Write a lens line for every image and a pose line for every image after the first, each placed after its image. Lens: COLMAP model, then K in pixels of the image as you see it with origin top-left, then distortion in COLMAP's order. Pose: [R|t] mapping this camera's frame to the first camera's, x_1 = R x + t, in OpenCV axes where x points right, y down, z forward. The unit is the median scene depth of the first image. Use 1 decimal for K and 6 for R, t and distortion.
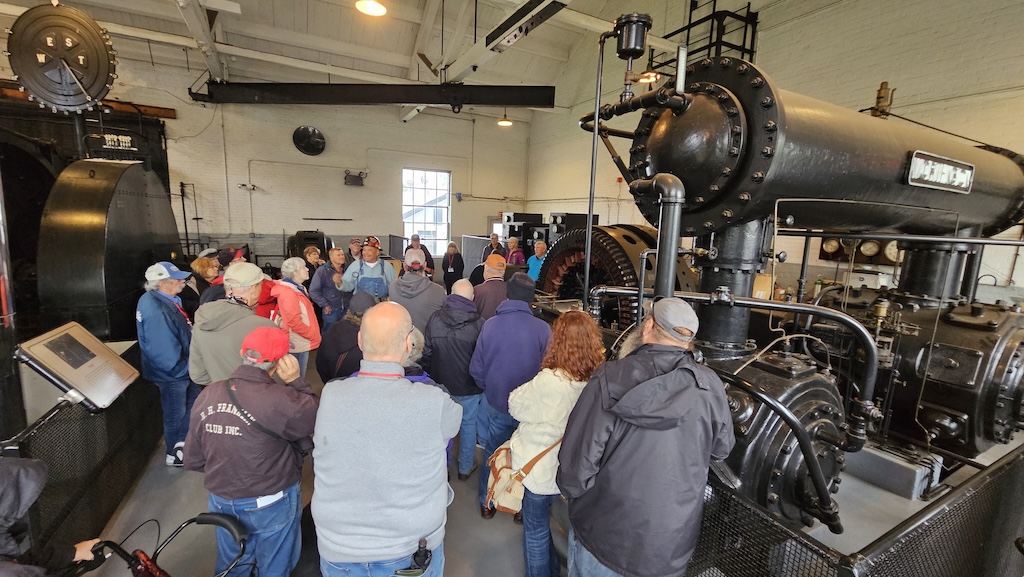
lens RADIAL K [[417.8, 0, 506.1], [0, 417.8, 288.3], [0, 0, 1]] dist [-0.001628, -0.000612]
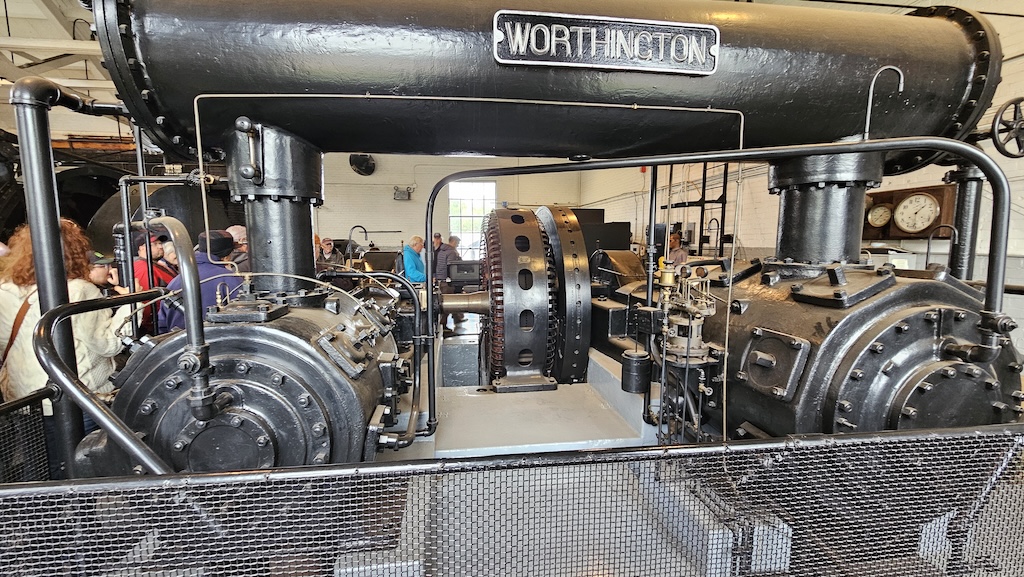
lens RADIAL K [[417.8, 0, 506.1], [0, 417.8, 288.3], [0, 0, 1]] dist [-0.001628, -0.000612]
pose [[0.938027, 0.003821, -0.346541, 0.317463], [-0.023091, 0.998406, -0.051497, 0.039872], [0.345791, 0.056308, 0.936620, 0.101503]]
